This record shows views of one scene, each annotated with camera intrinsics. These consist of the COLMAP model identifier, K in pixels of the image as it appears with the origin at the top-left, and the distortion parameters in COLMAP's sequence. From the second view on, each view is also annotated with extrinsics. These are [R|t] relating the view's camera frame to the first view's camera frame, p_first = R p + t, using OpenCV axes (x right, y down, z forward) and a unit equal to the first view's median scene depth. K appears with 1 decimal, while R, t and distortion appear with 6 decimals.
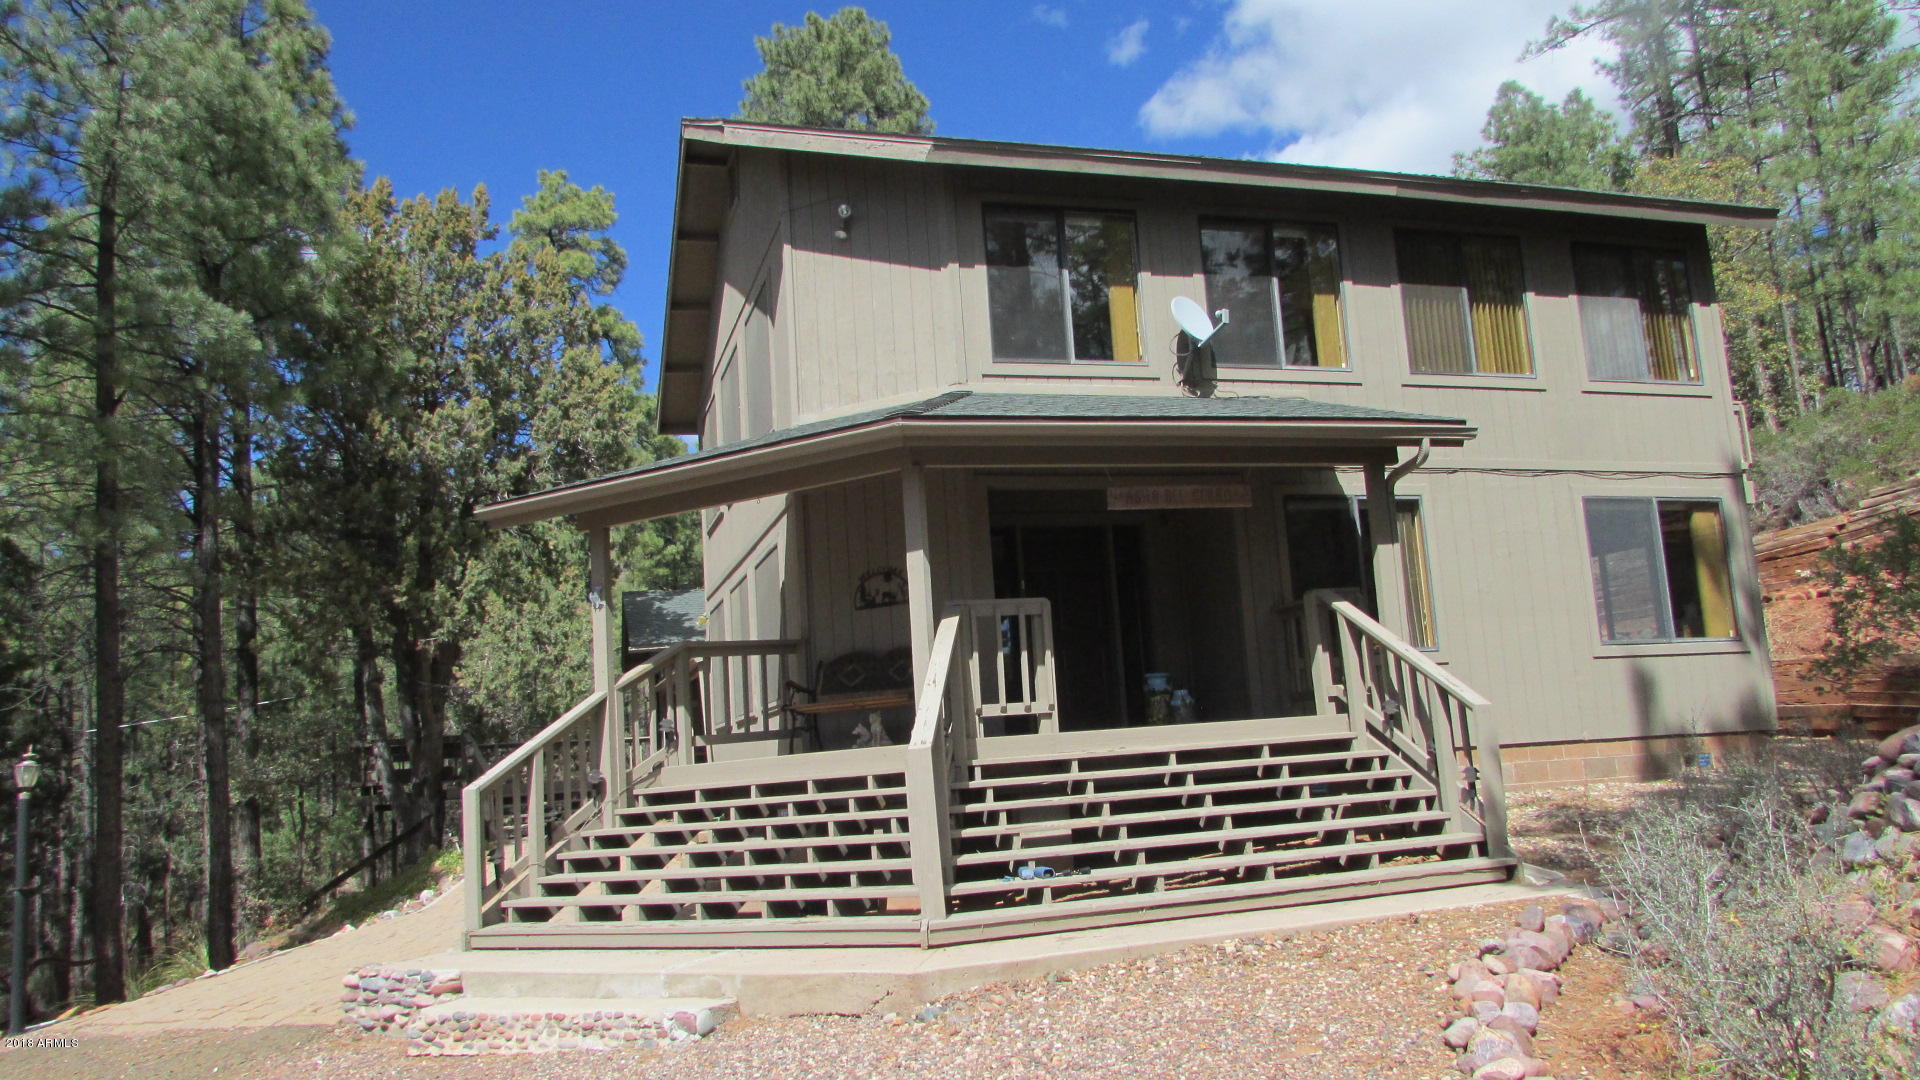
lens RADIAL K [[1393.9, 0, 966.1], [0, 1393.9, 543.3], [0, 0, 1]] dist [-0.001565, -0.002943]
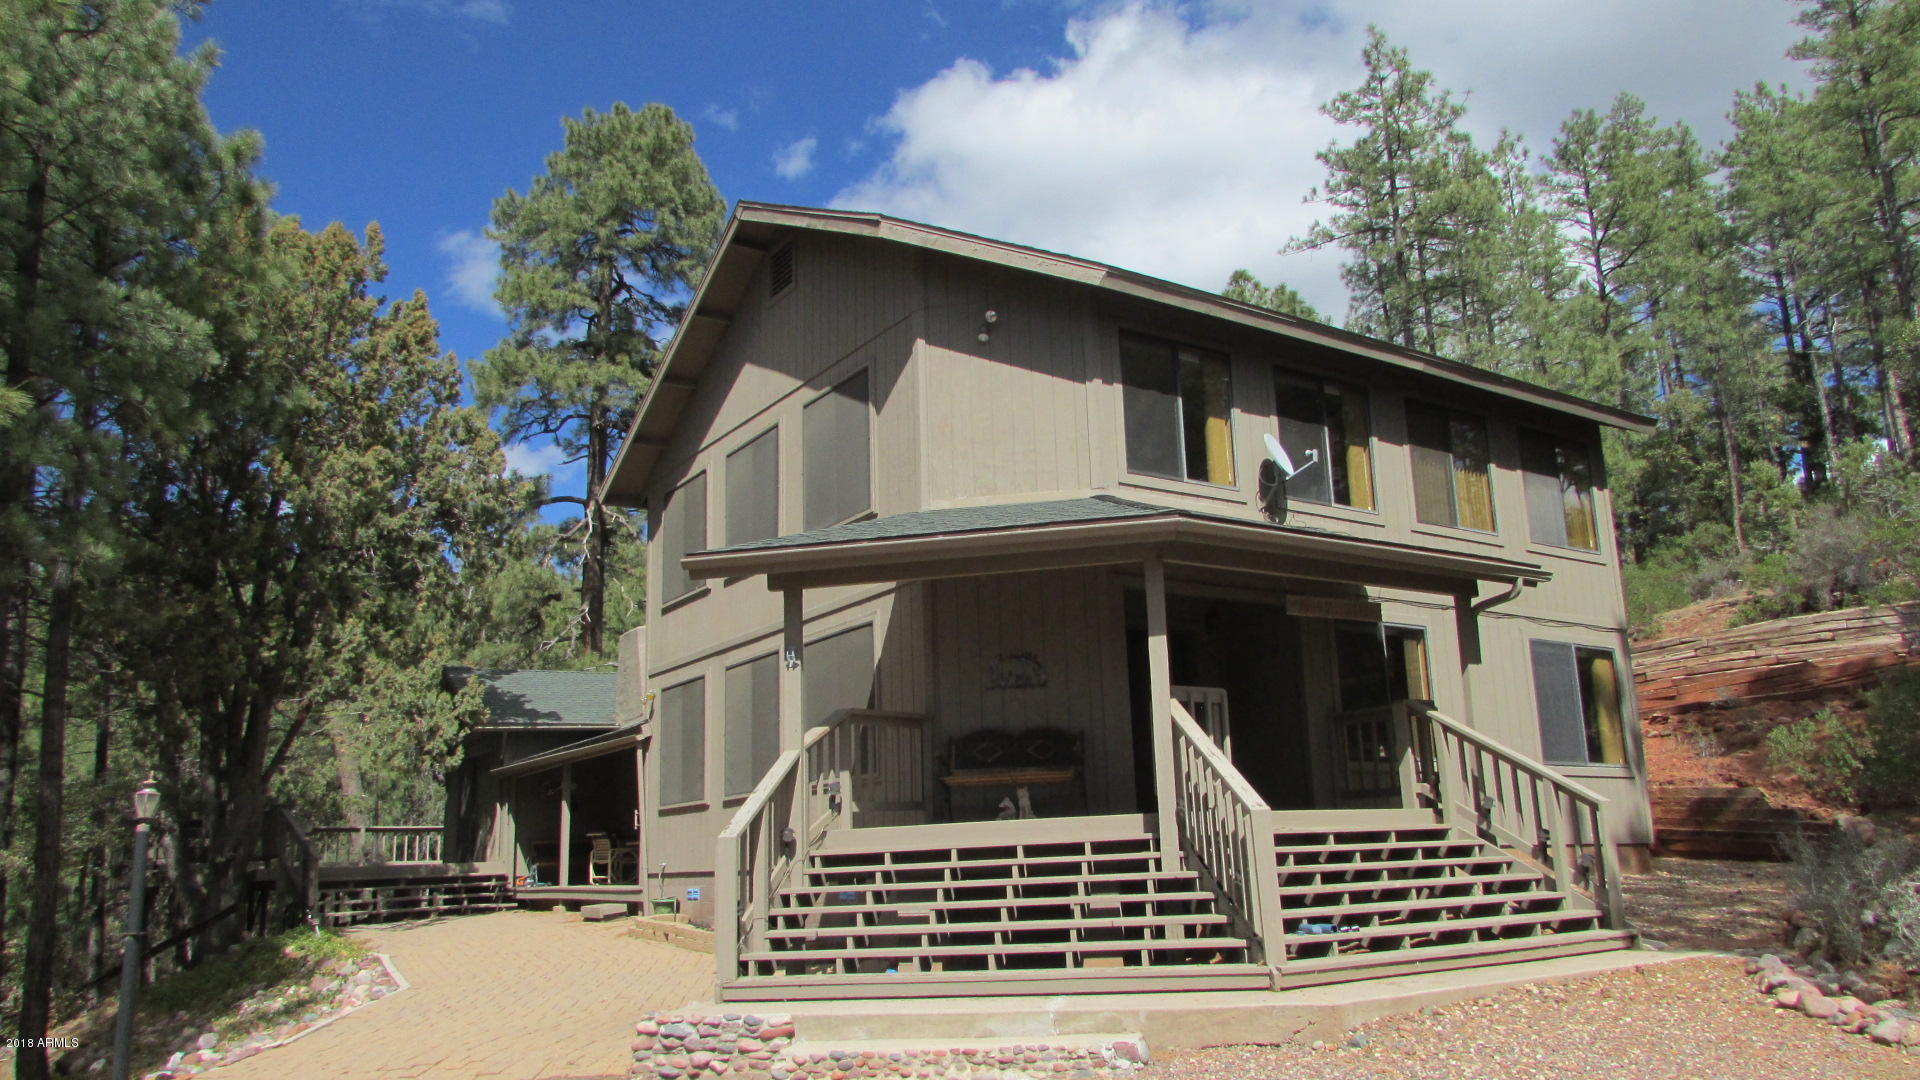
lens RADIAL K [[1397.9, 0, 961.4], [0, 1397.9, 544.2], [0, 0, 1]] dist [-0.002143, -0.000549]
pose [[0.959461, 0.097666, 0.264378, -0.382361], [-0.074475, 0.992554, -0.096386, 0.041233], [-0.271823, 0.072789, 0.959590, -0.014915]]
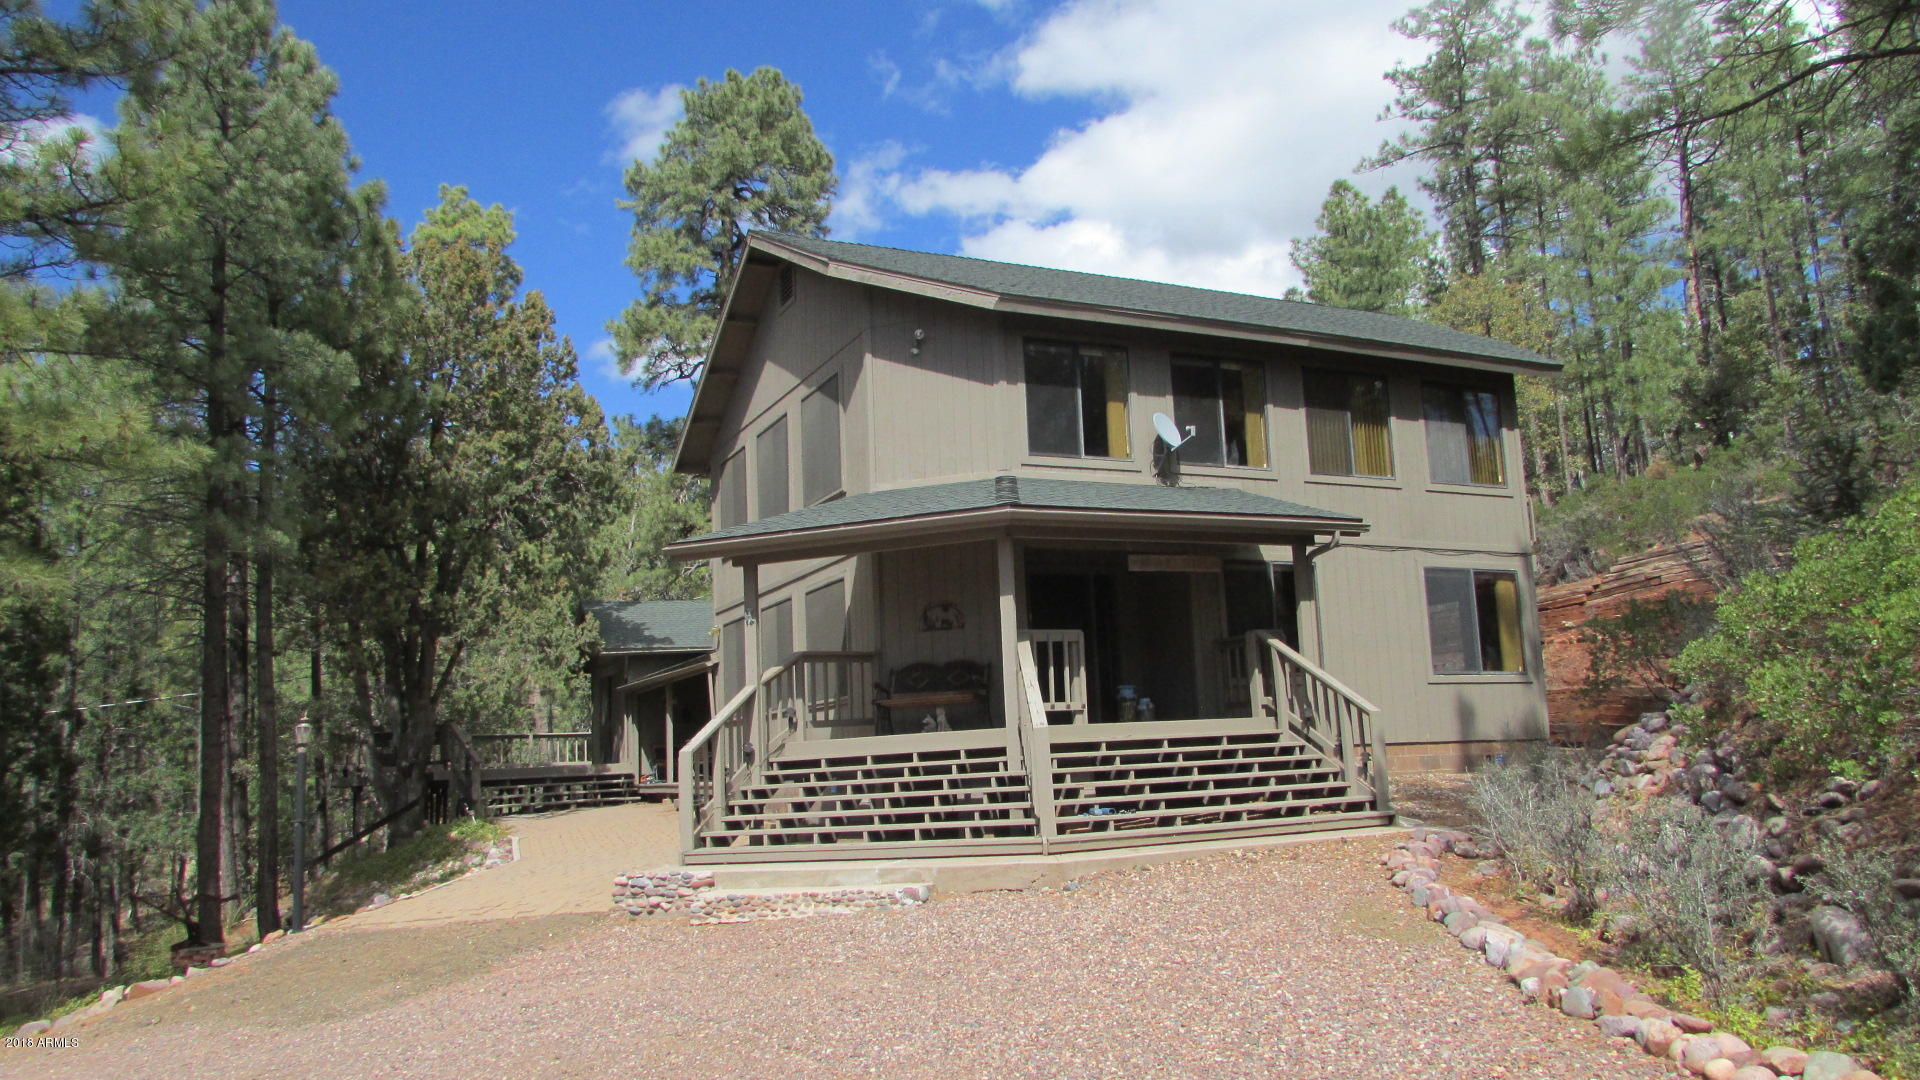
lens RADIAL K [[1401.6, 0, 967.7], [0, 1401.6, 541.7], [0, 0, 1]] dist [0.001678, -0.000187]
pose [[0.989175, 0.045429, 0.139531, -0.224142], [-0.043867, 0.998936, -0.014255, -0.021608], [-0.140030, 0.007980, 0.990115, -0.350700]]
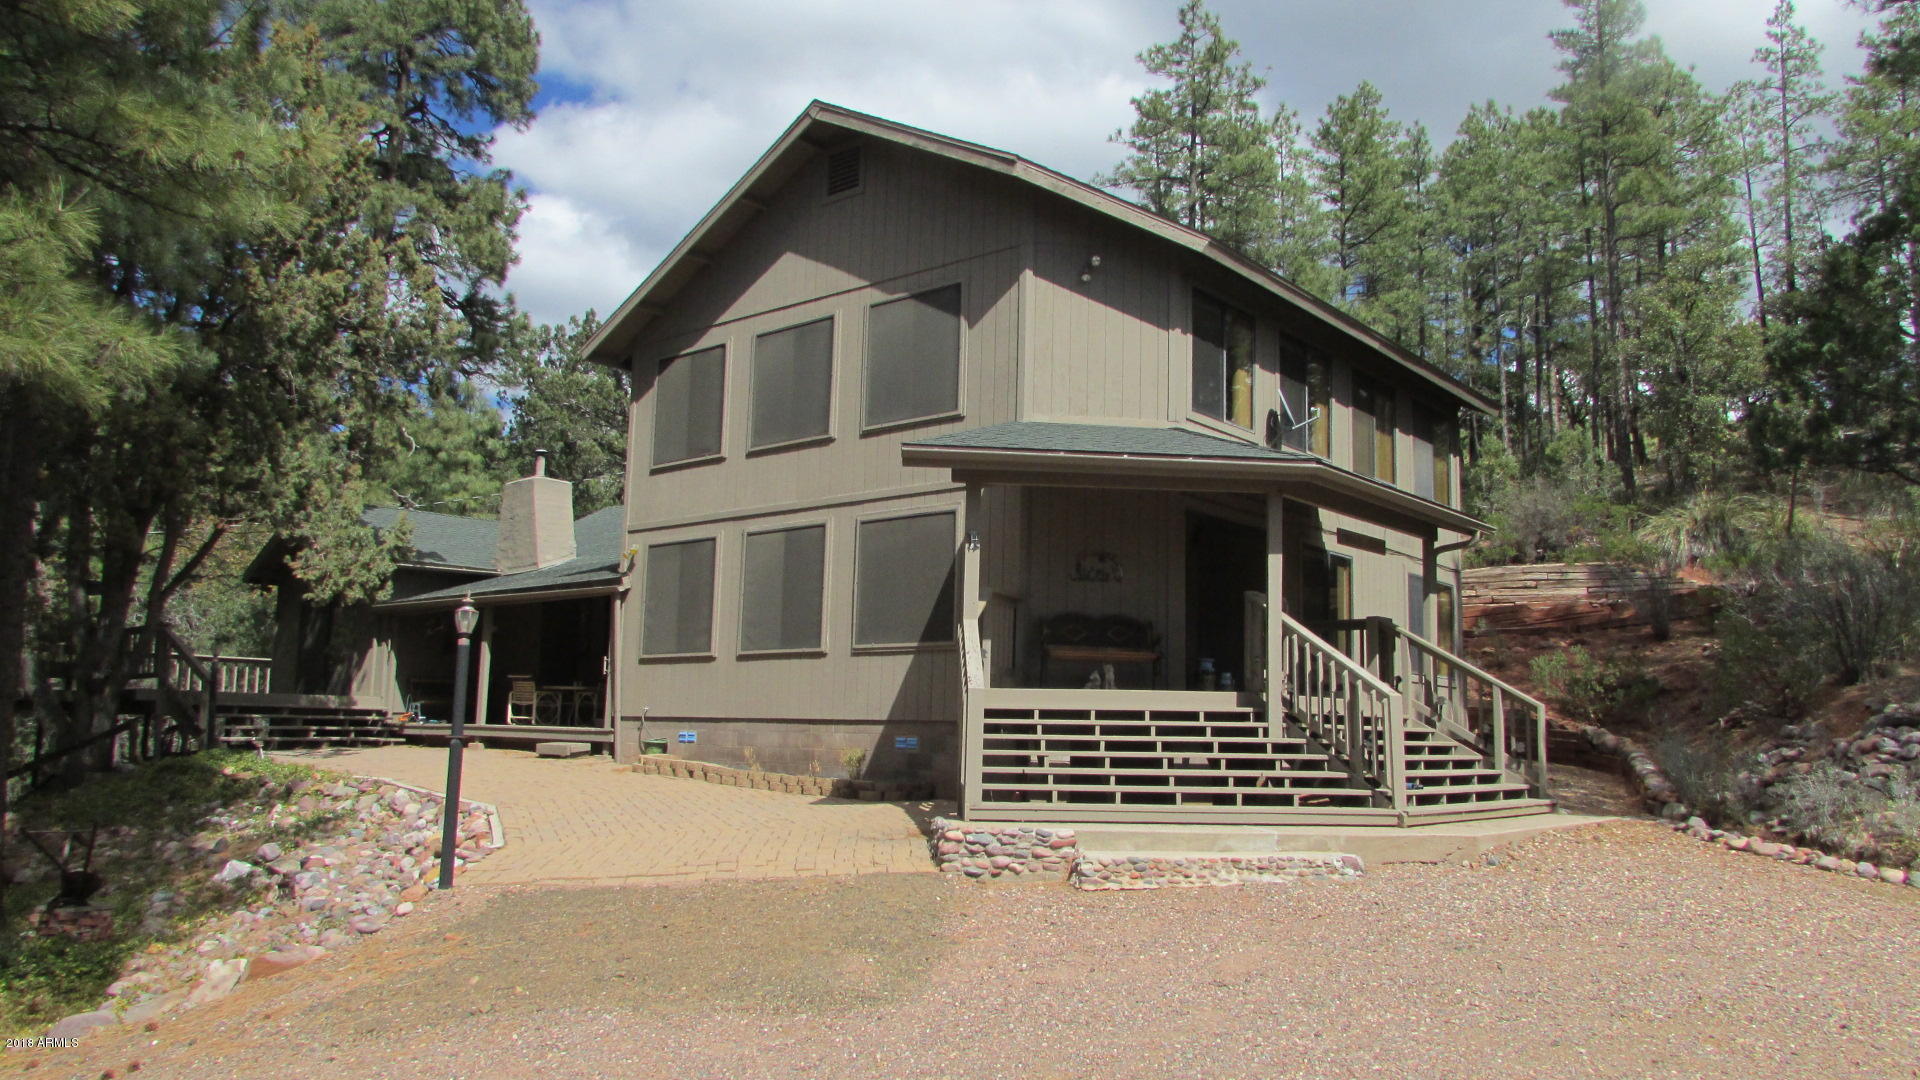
lens RADIAL K [[1410.7, 0, 954.5], [0, 1410.7, 531.9], [0, 0, 1]] dist [-0.005574, -0.001806]
pose [[0.840553, 0.164471, 0.516159, -0.814409], [-0.161193, 0.985576, -0.051549, 0.086101], [-0.517192, -0.039871, 0.854940, -0.021201]]
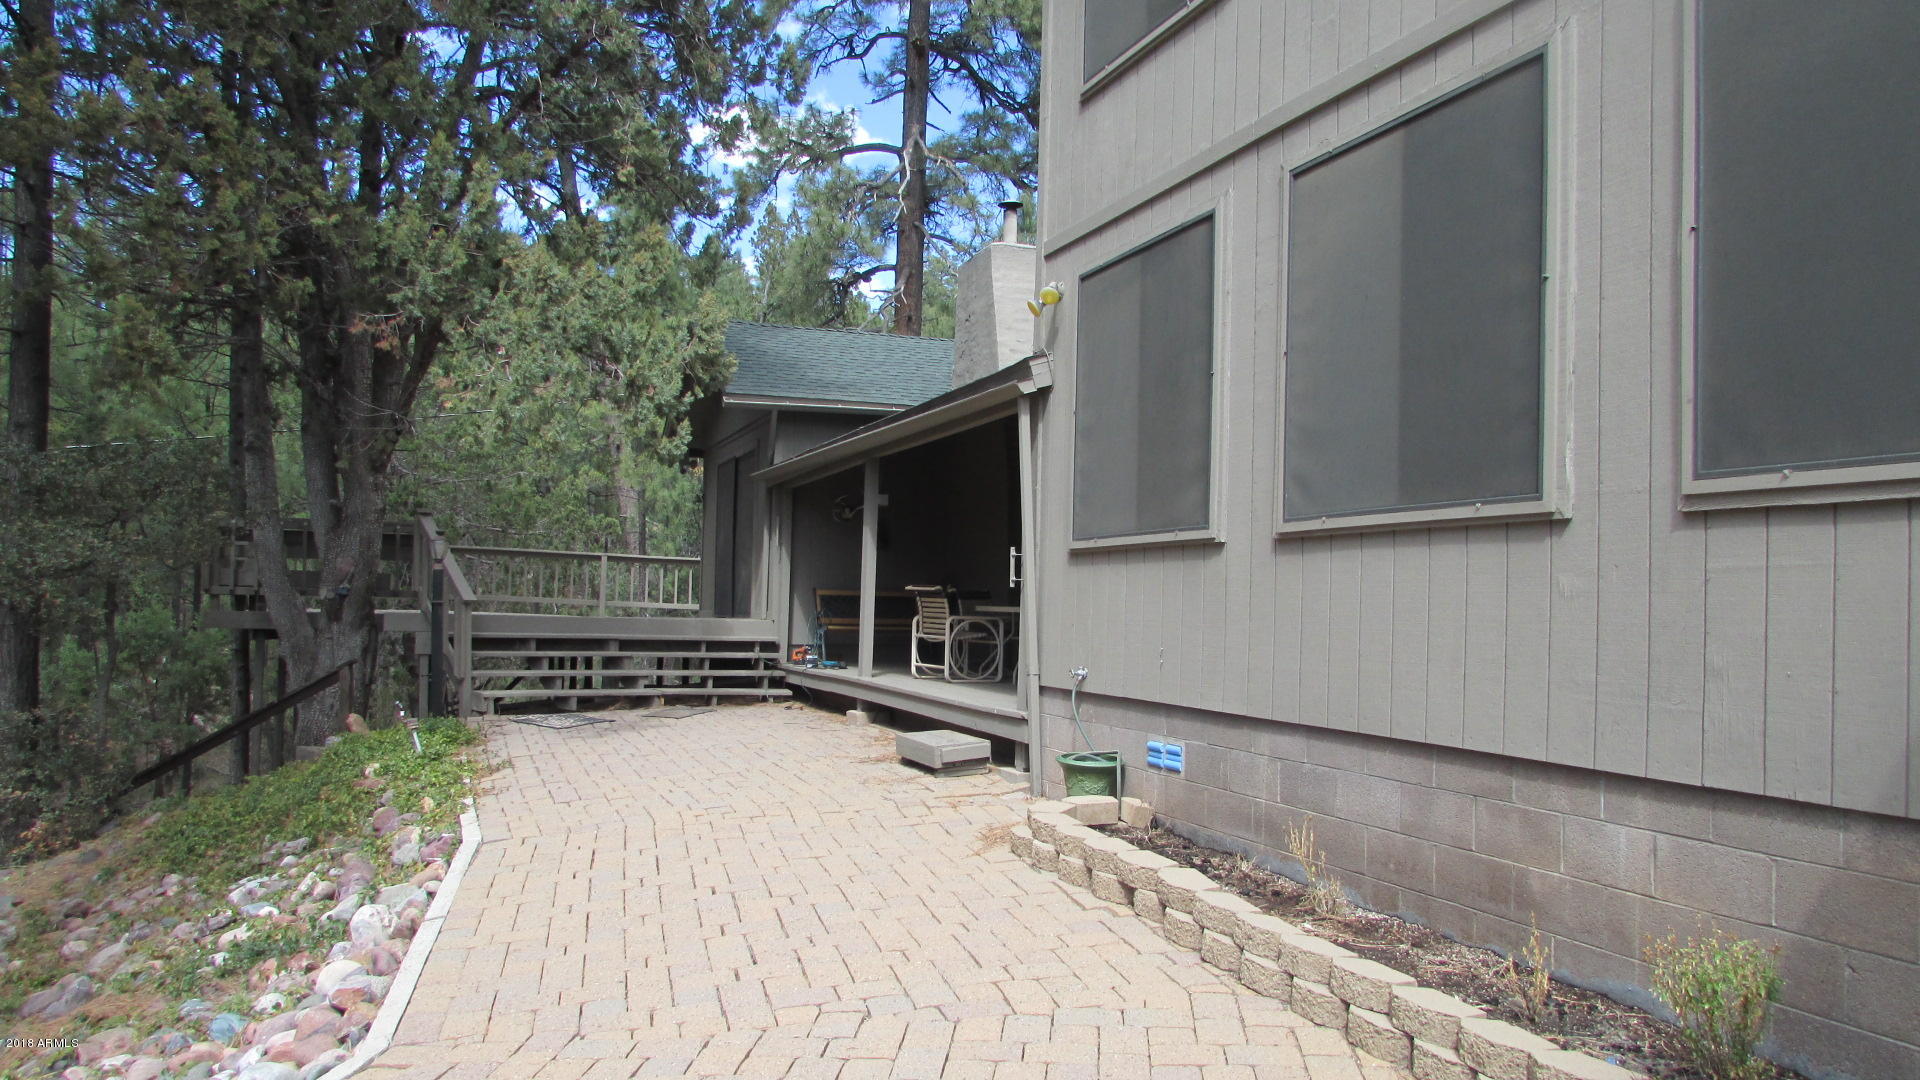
lens RADIAL K [[1363.0, 0, 982.6], [0, 1363.0, 540.9], [0, 0, 1]] dist [-0.002822, -0.063182]
pose [[0.991048, 0.100645, 0.087719, -0.367829], [-0.108881, 0.989525, 0.094795, 0.141140], [-0.077260, -0.103497, 0.991625, 0.881547]]
